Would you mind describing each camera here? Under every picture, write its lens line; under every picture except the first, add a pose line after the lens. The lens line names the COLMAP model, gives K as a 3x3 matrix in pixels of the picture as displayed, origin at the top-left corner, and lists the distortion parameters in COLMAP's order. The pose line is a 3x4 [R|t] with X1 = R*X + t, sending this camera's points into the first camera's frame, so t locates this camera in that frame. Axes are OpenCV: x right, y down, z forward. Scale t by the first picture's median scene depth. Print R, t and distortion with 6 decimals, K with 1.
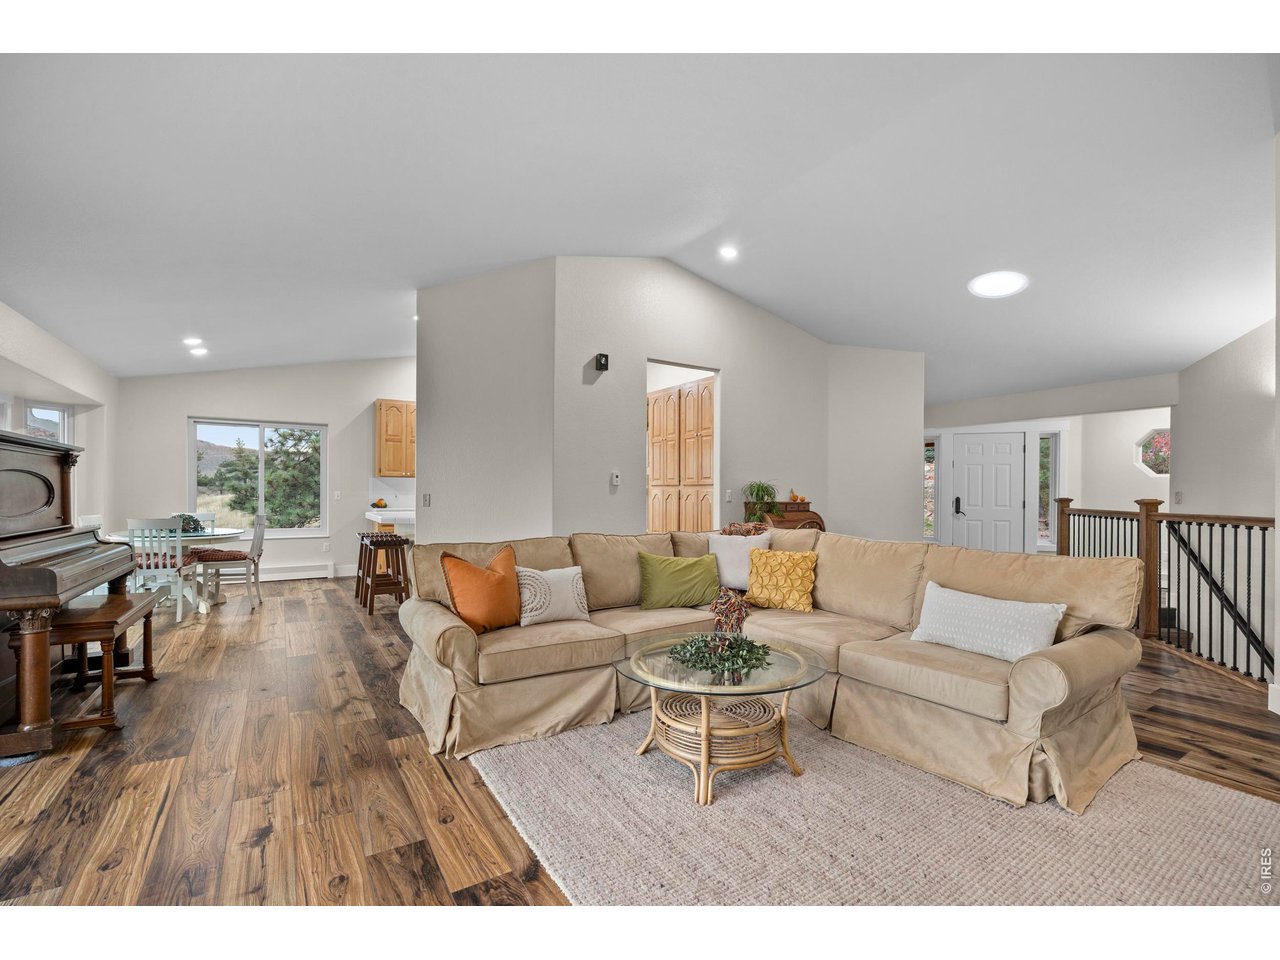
lens RADIAL K [[573.7, 0, 640.0], [0, 573.7, 495.0], [0, 0, 1]] dist [0.000521, -0.008292]
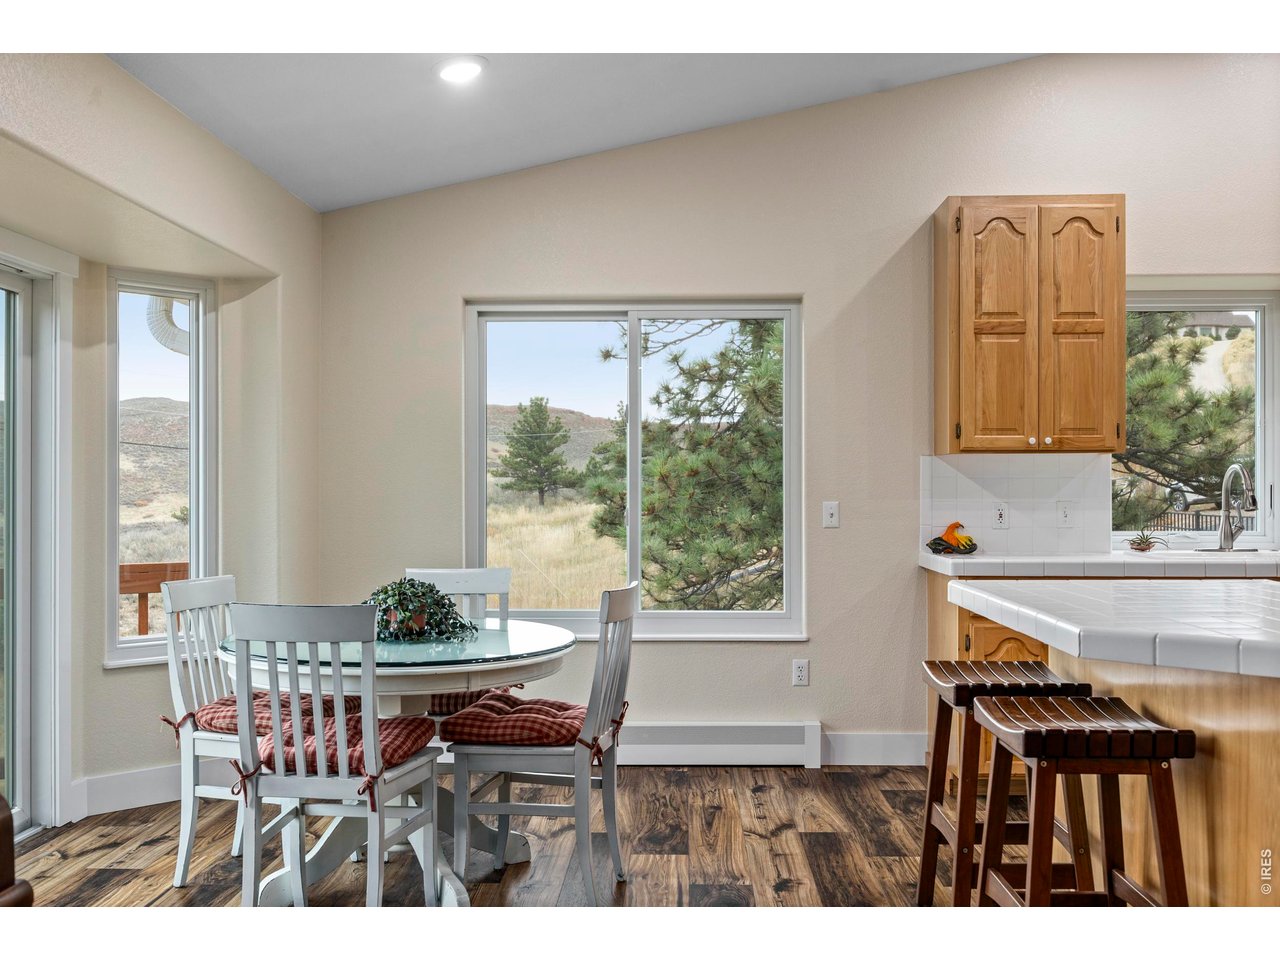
lens RADIAL K [[933.9, 0, 640.0], [0, 933.9, 480.0], [0, 0, 1]] dist [0.074309, -0.059038]
pose [[0.818077, -0.013661, -0.574946, -0.299419], [0.002522, 0.999793, -0.020167, -0.007230], [0.575103, 0.015049, 0.817943, 0.486362]]
